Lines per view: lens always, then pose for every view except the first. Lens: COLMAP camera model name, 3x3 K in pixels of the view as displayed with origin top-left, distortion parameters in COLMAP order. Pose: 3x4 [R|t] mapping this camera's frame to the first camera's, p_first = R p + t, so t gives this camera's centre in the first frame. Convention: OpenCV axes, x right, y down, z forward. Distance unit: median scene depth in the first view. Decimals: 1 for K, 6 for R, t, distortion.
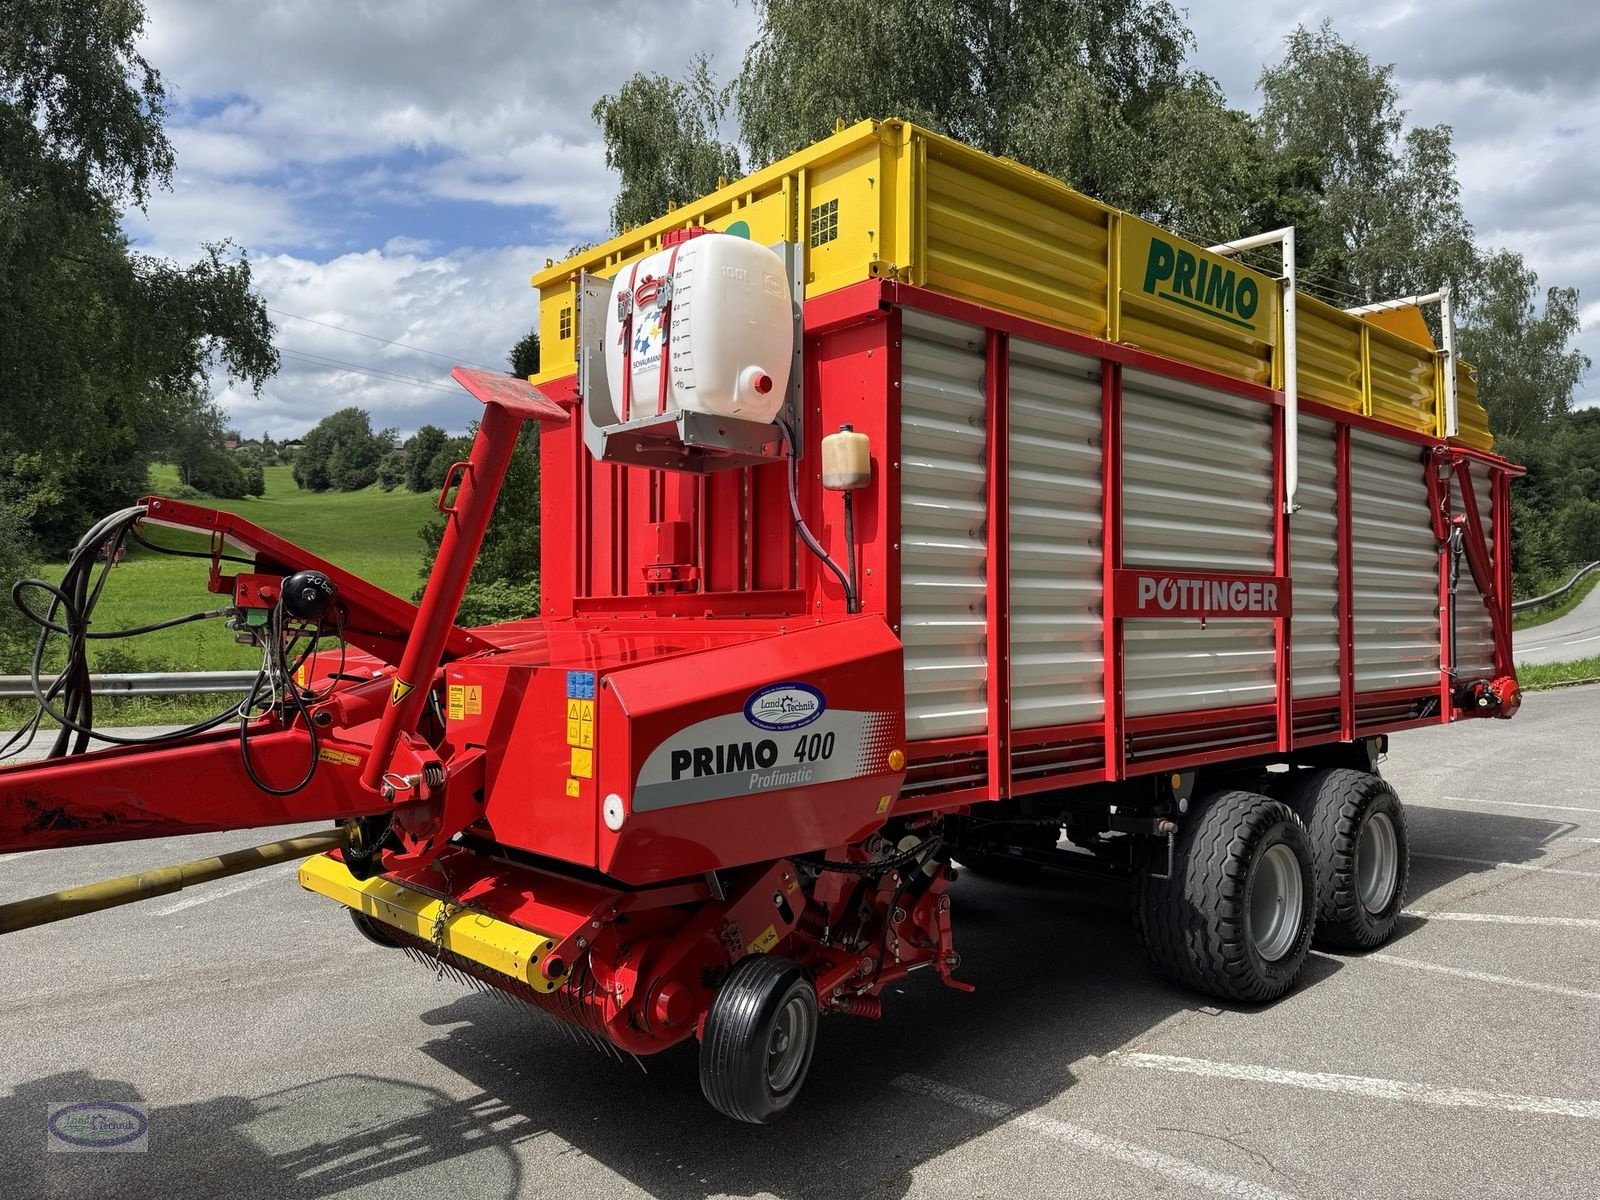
lens RADIAL K [[1134.3, 0, 827.6], [0, 1134.3, 586.6], [0, 0, 1]] dist [0.085760, -0.106640]
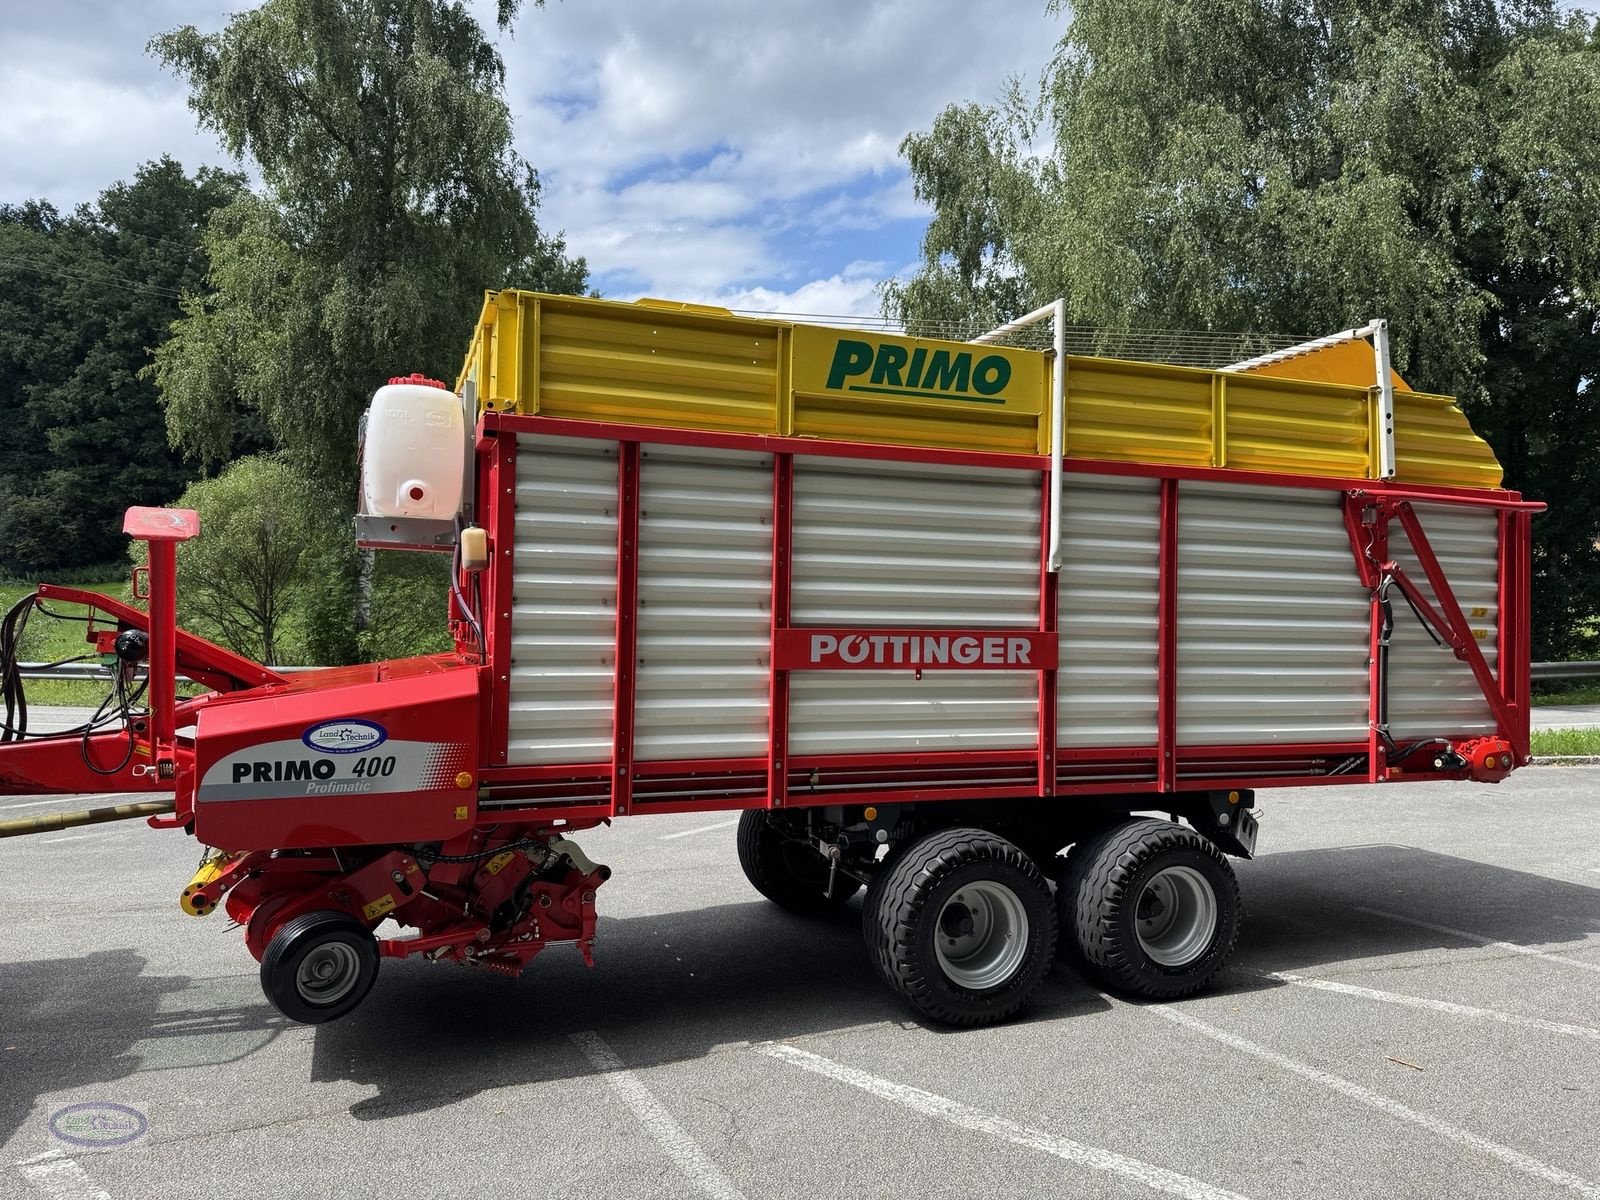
lens RADIAL K [[1154.8, 0, 845.4], [0, 1154.8, 590.4], [0, 0, 1]] dist [0.162136, -0.316250]
pose [[0.929407, 0.006449, -0.369001, 0.737657], [-0.006605, 0.999978, 0.000839, -0.054859], [0.368998, 0.001657, 0.929429, -0.083221]]
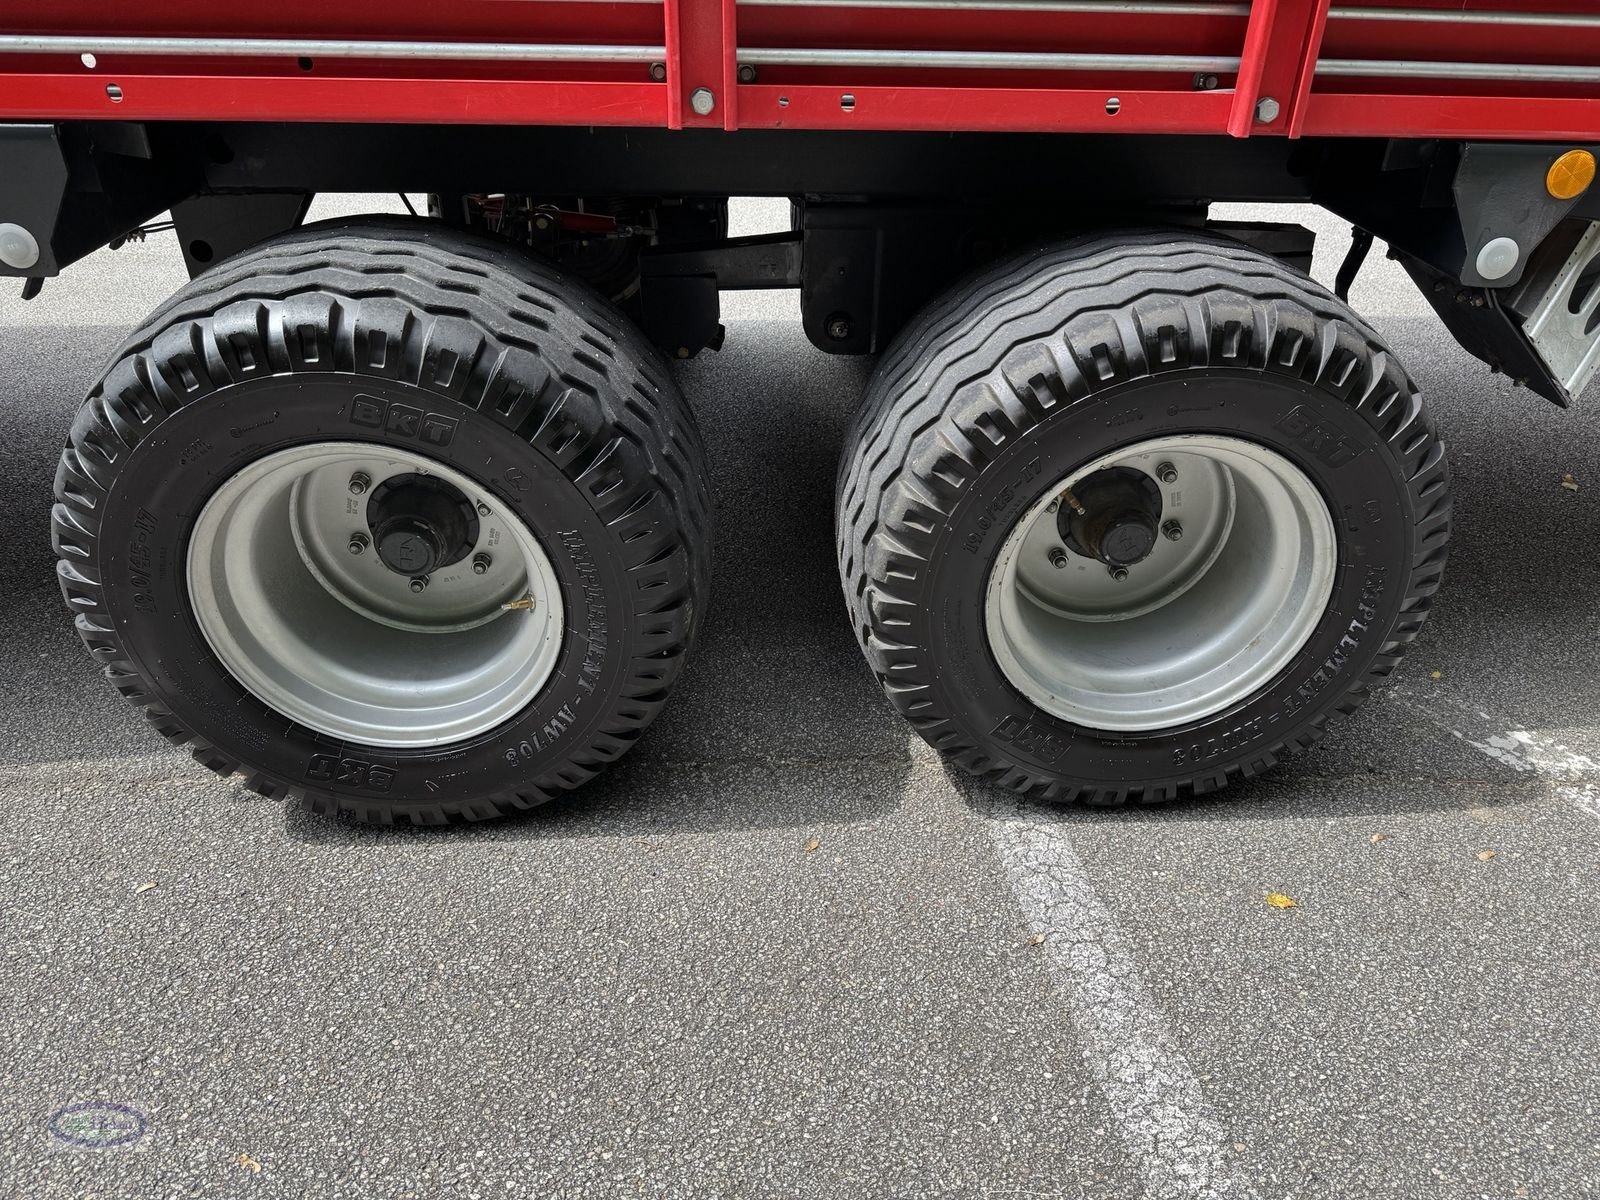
lens RADIAL K [[1100.1, 0, 800.0], [0, 1100.1, 600.0], [0, 0, 1]] dist [0.160909, -0.236583]
pose [[0.760655, 0.349208, -0.547227, 0.707003], [-0.001613, 0.843997, 0.536346, 0.114743], [0.649154, -0.407092, 0.642554, 0.954224]]
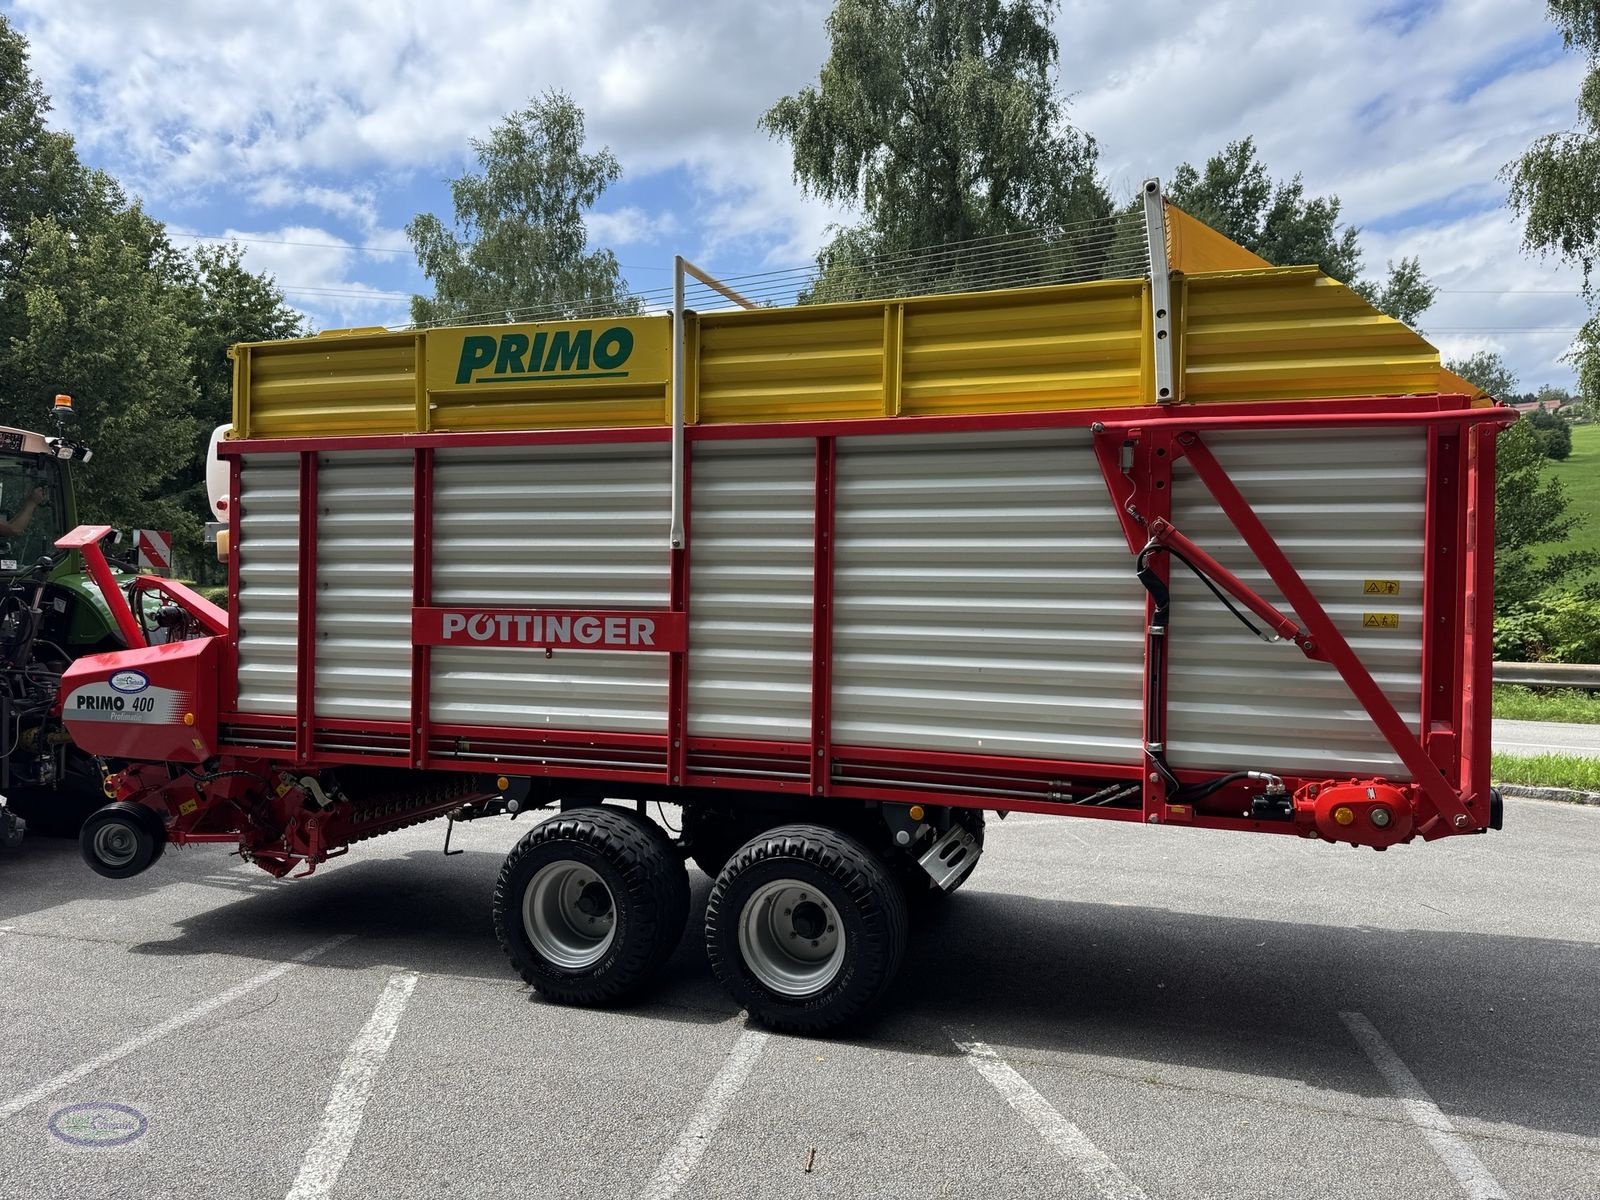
lens RADIAL K [[1100.1, 0, 800.0], [0, 1100.1, 600.0], [0, 0, 1]] dist [0.160909, -0.236583]
pose [[0.472224, 0.012984, -0.881383, 1.549595], [0.010430, 0.999739, 0.020315, -0.044266], [0.881417, -0.018786, 0.471965, 0.761300]]
